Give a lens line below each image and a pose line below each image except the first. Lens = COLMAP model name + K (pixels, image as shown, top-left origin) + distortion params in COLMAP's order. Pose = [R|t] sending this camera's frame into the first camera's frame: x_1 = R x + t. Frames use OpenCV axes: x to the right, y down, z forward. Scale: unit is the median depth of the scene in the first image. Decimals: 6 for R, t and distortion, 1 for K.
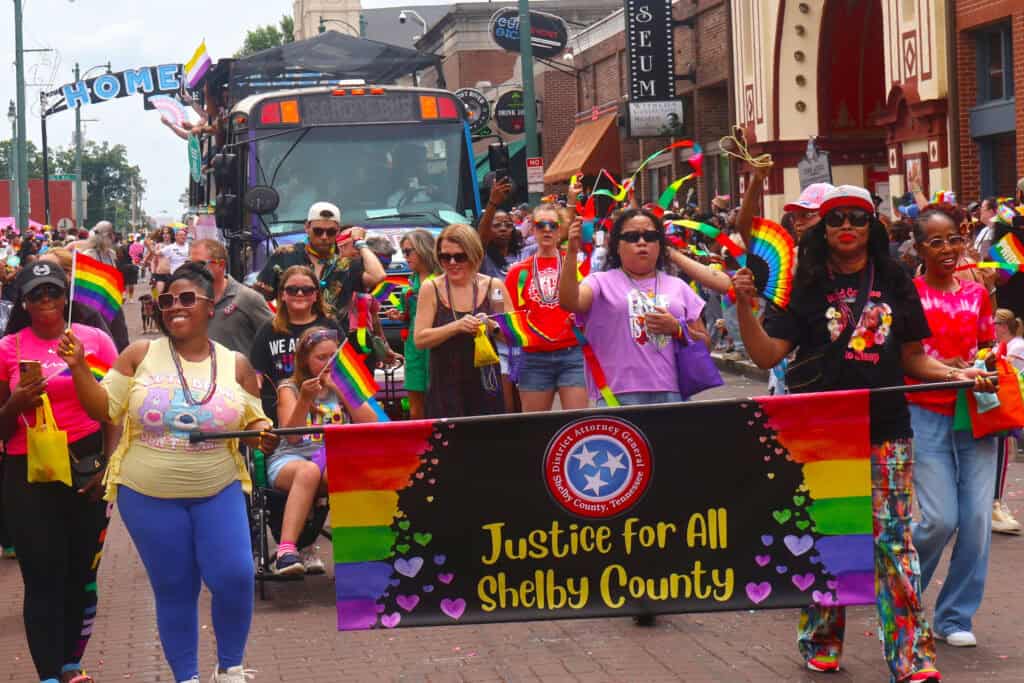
lens RADIAL K [[2340.4, 0, 453.1], [0, 2340.4, 340.4], [0, 0, 1]] dist [0.046560, -0.445423]
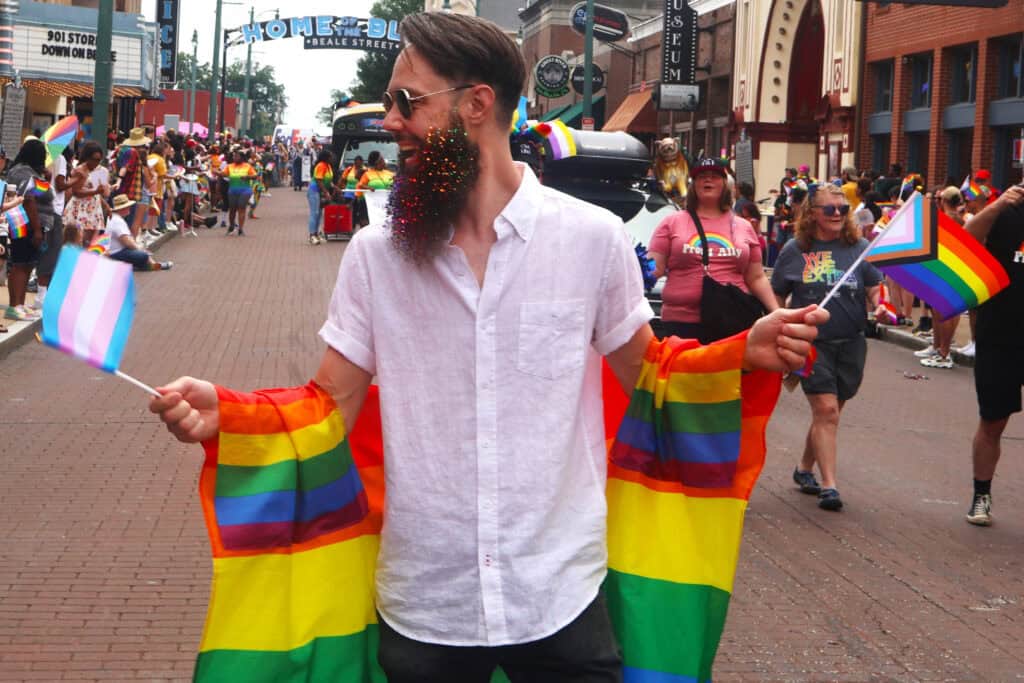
lens RADIAL K [[2090.4, 0, 490.6], [0, 2090.4, 214.7], [0, 0, 1]] dist [-0.010462, 0.116825]
pose [[0.995810, 0.087480, -0.026654, 0.012401], [-0.088005, 0.995935, -0.019200, 0.006840], [0.024866, 0.021465, 0.999460, -0.201523]]
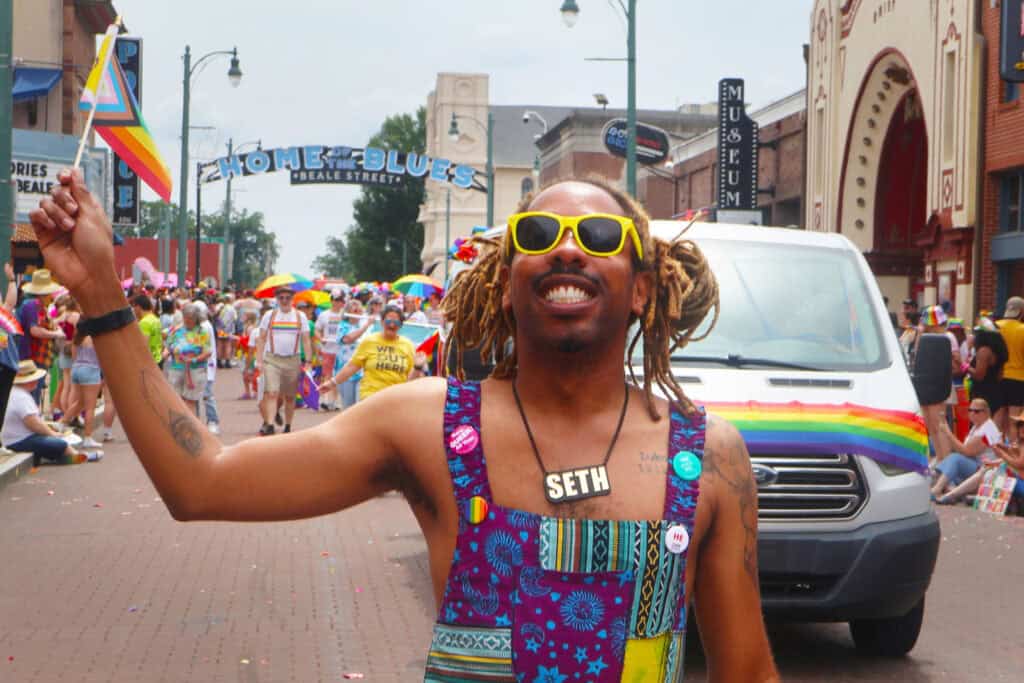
lens RADIAL K [[2158.9, 0, 701.6], [0, 2158.9, 459.1], [0, 0, 1]] dist [-0.038774, 0.131011]
pose [[0.995829, 0.059416, 0.069246, 0.000499], [-0.060783, 0.997992, 0.017807, 0.002922], [-0.068049, -0.021942, 0.997441, -0.062402]]
